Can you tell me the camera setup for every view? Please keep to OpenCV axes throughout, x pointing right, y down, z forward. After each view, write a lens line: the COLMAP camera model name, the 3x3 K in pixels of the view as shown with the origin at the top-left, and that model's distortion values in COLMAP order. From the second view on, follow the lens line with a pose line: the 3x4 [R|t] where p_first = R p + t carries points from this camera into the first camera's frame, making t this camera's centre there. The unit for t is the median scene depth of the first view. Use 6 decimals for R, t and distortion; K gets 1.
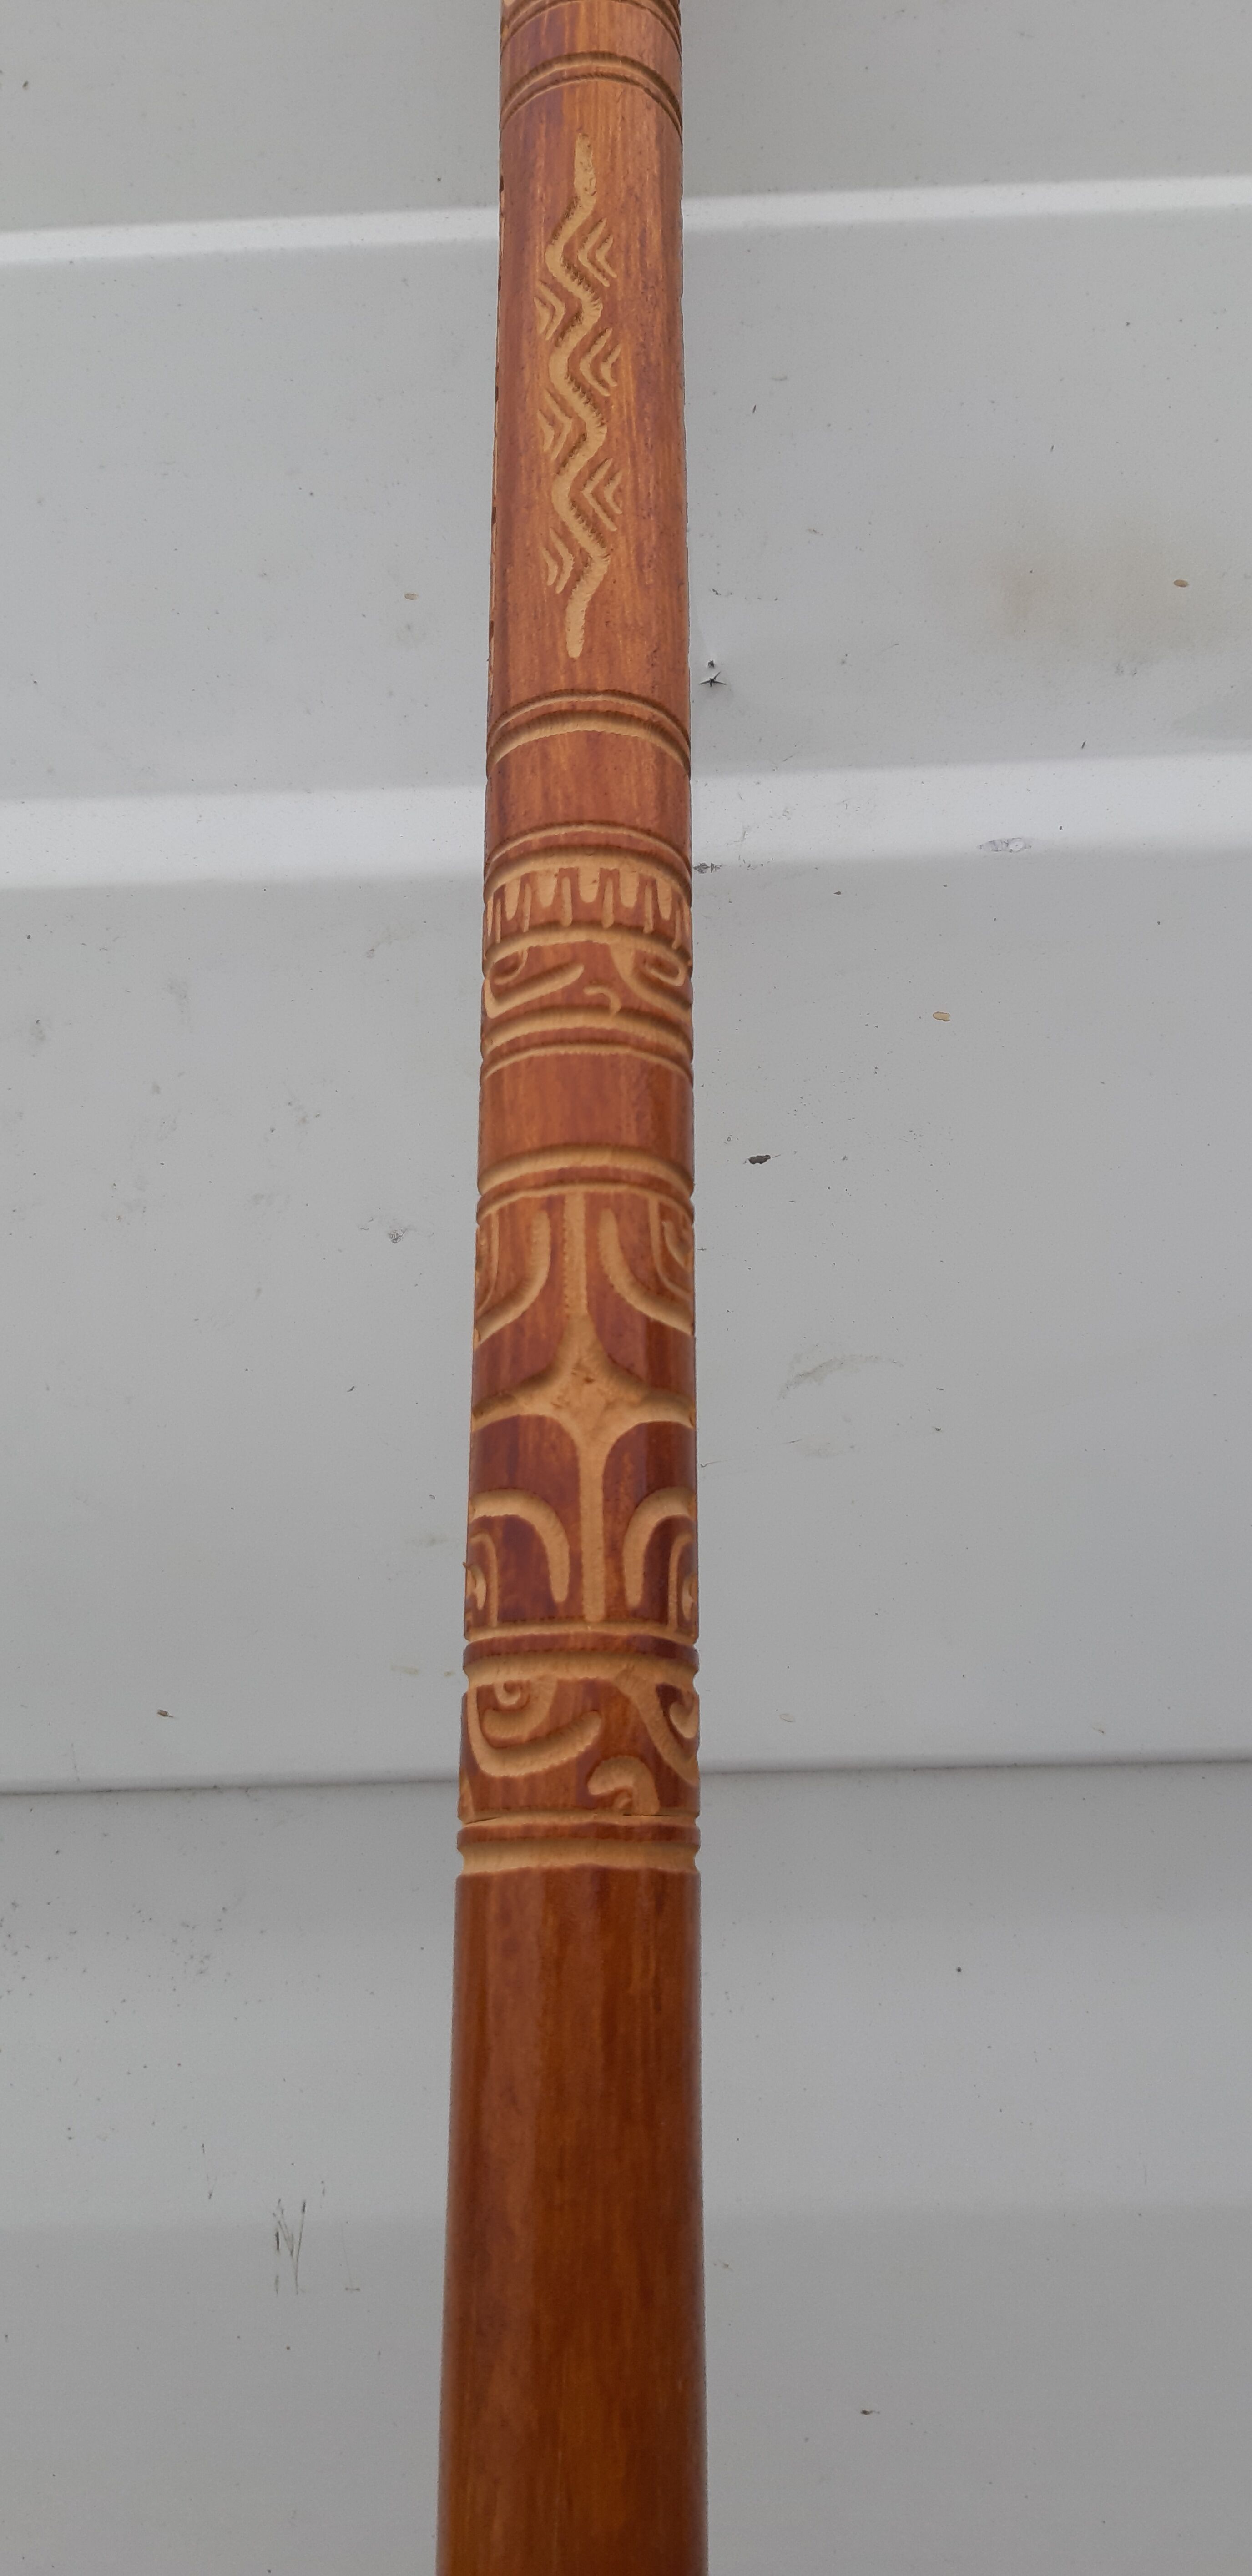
lens RADIAL K [[1997.4, 0, 655.7], [0, 1997.4, 1228.9], [0, 0, 1]] dist [0.048224, -0.083916]
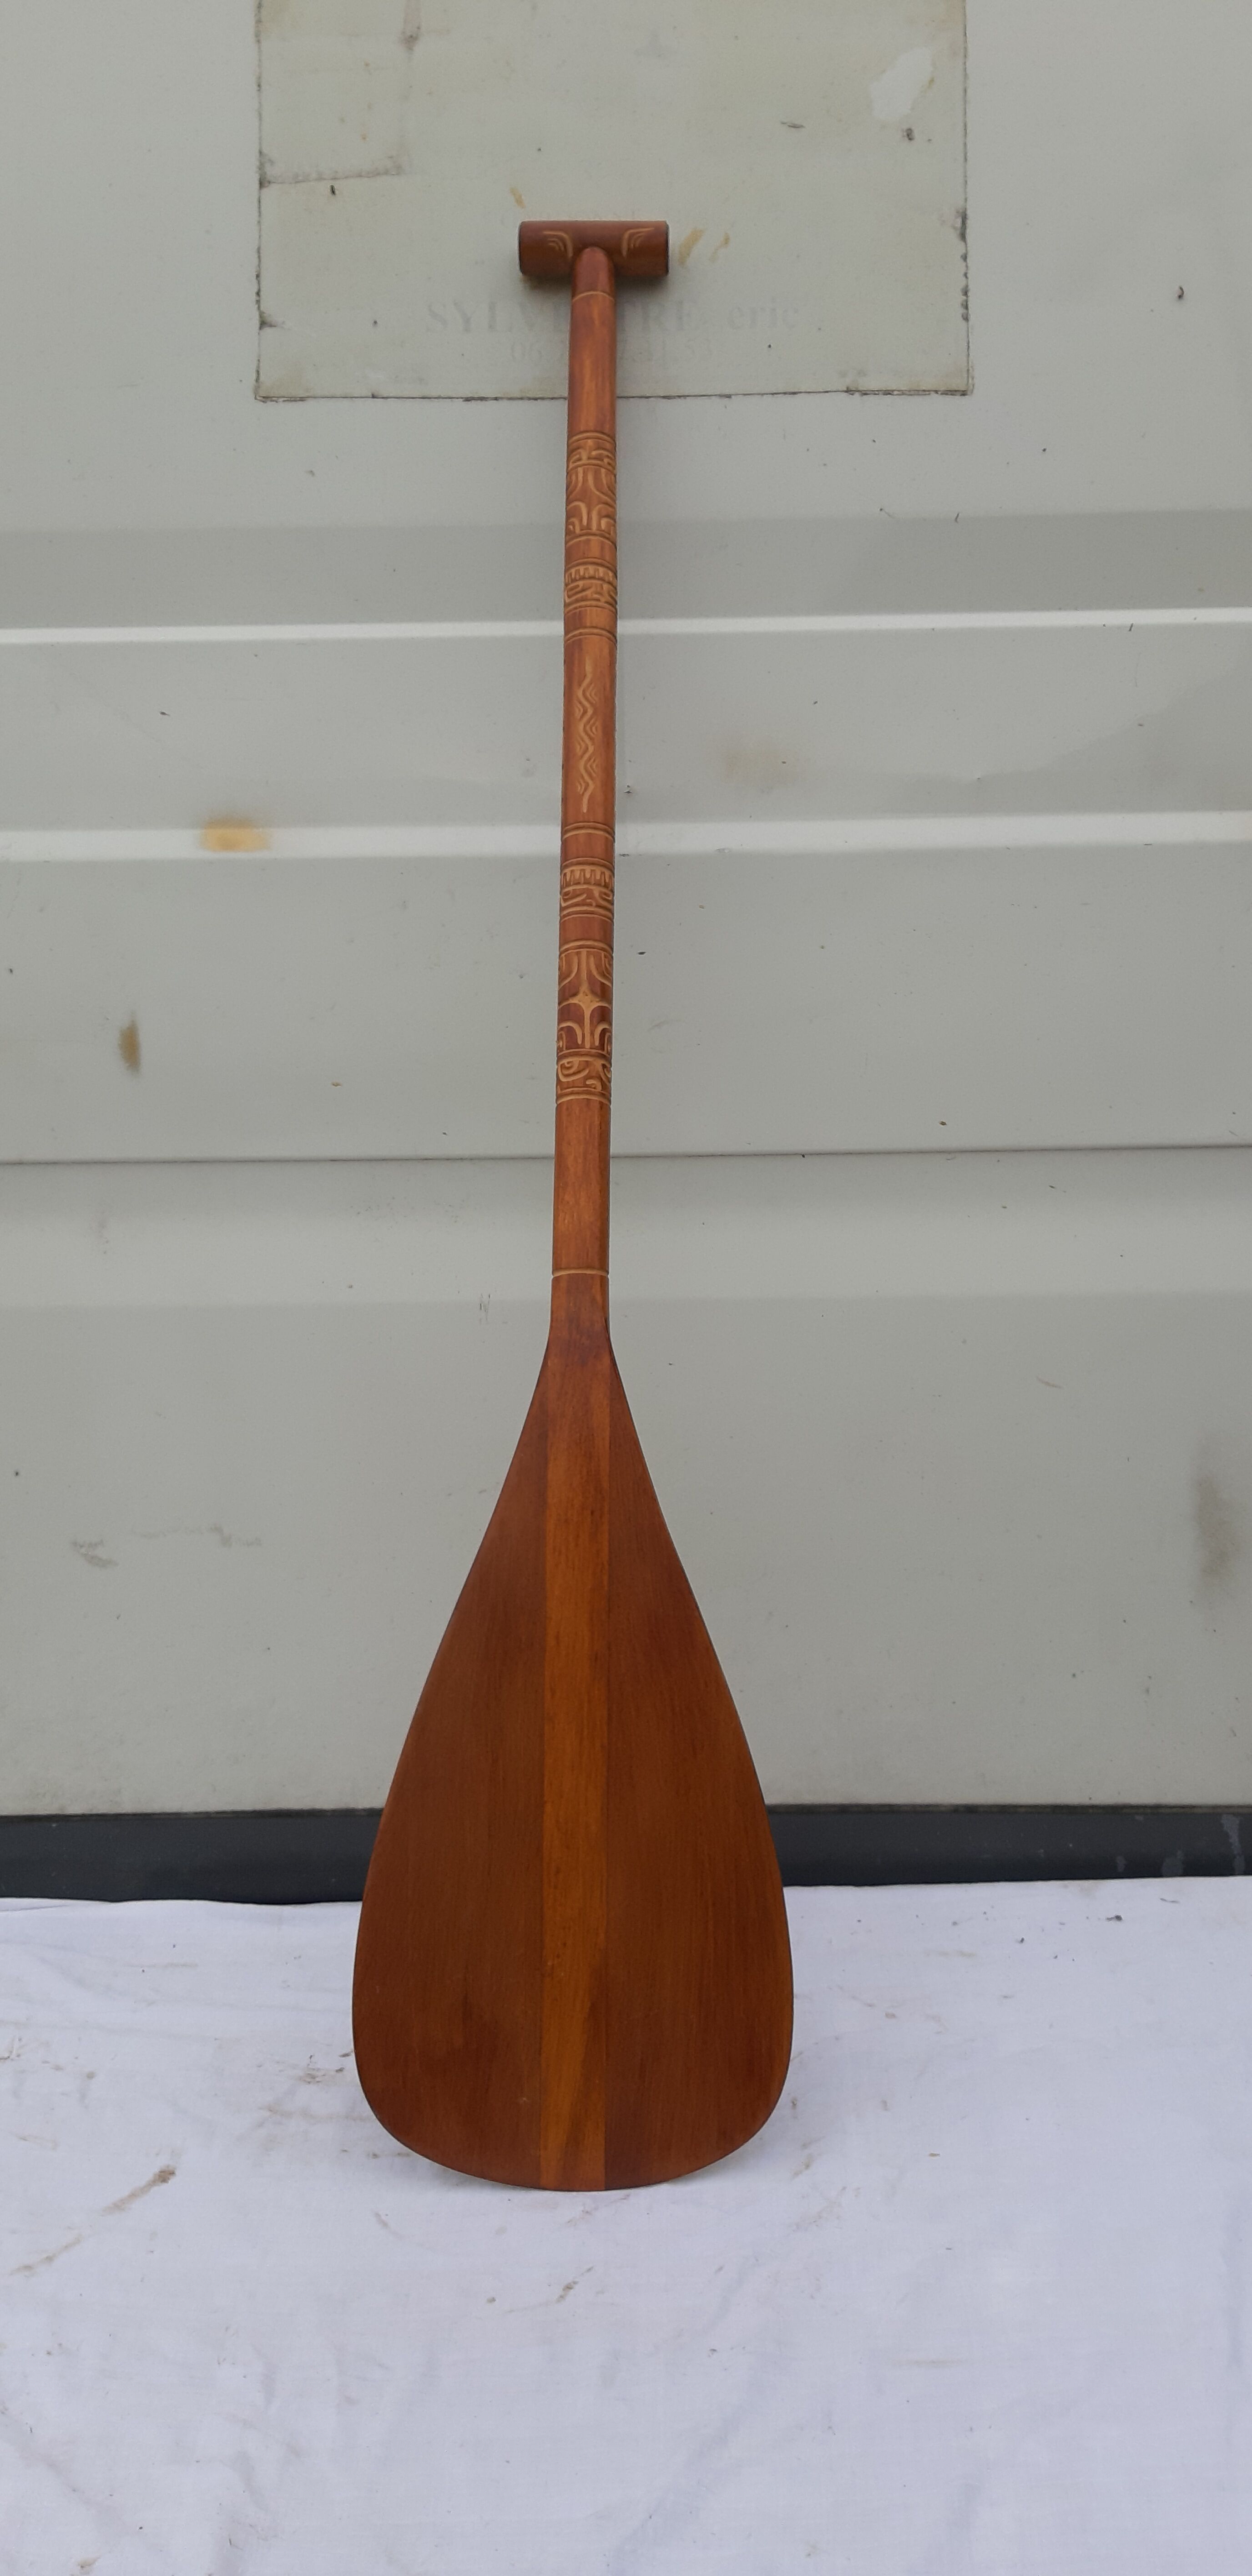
lens RADIAL K [[1963.1, 0, 660.1], [0, 1963.1, 1262.1], [0, 0, 1]] dist [0.003454, -0.001758]
pose [[0.999890, 0.012534, 0.007953, 0.087857], [-0.013166, 0.996284, 0.085114, 0.260192], [-0.006856, -0.085209, 0.996340, -2.914402]]
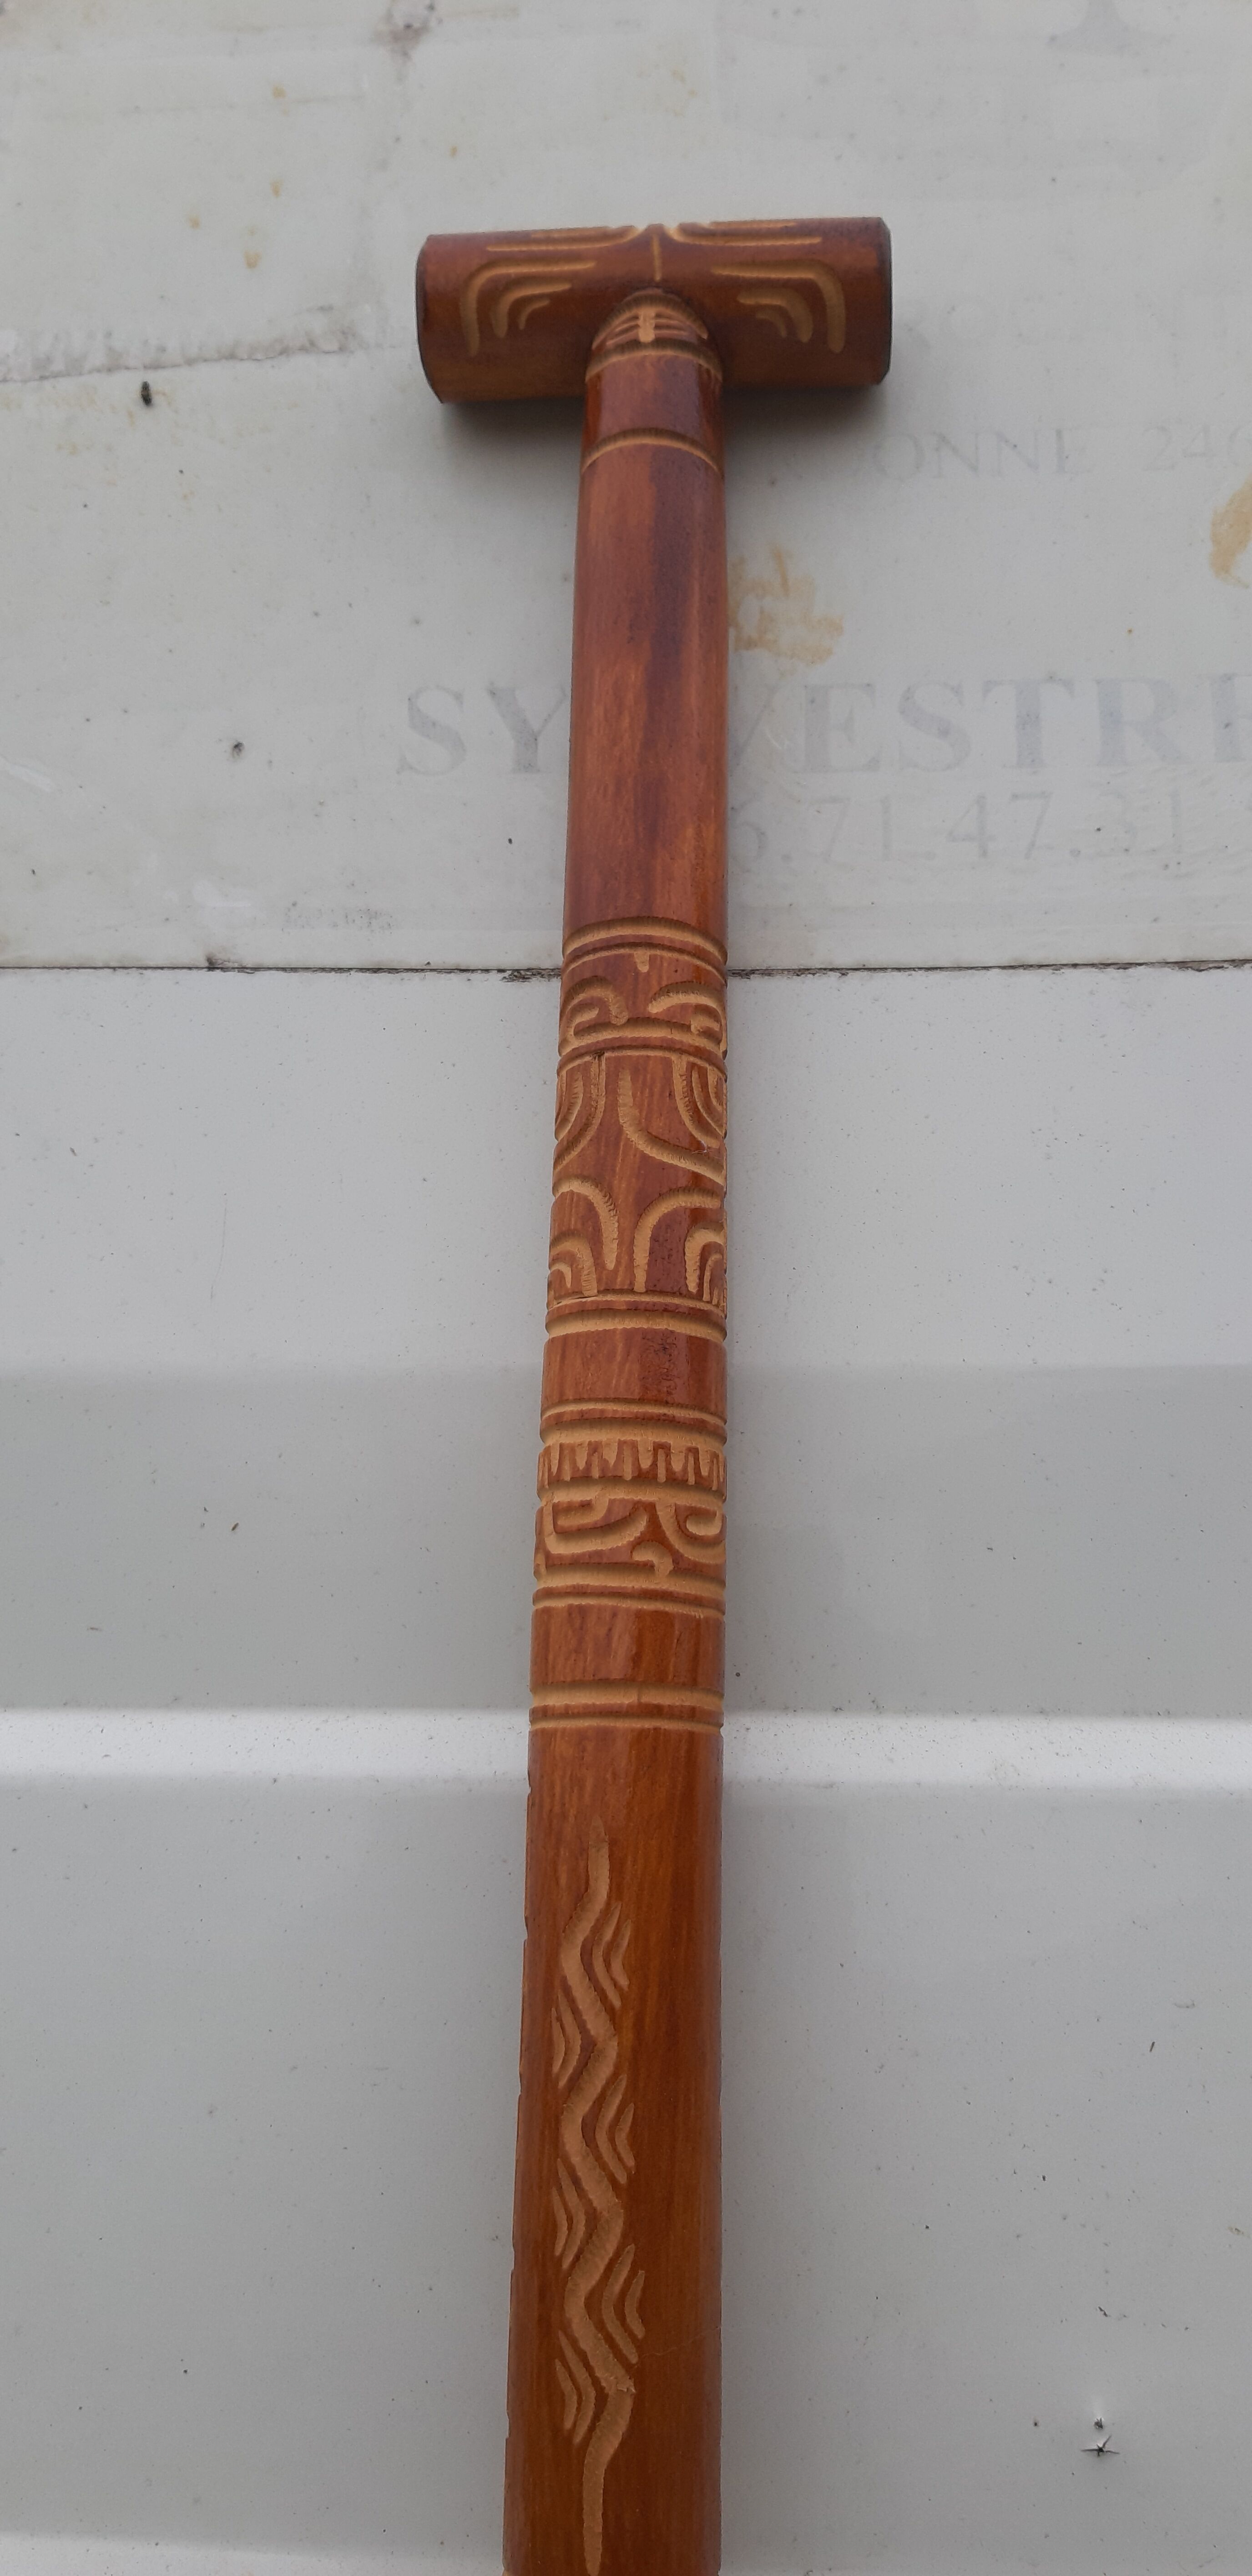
lens RADIAL K [[1997.4, 0, 655.7], [0, 1997.4, 1228.9], [0, 0, 1]] dist [0.048224, -0.083916]
pose [[0.997348, 0.019593, -0.070091, -0.134993], [-0.033083, 0.979879, -0.196832, -0.815317], [0.064824, 0.198629, 0.977929, 0.244060]]
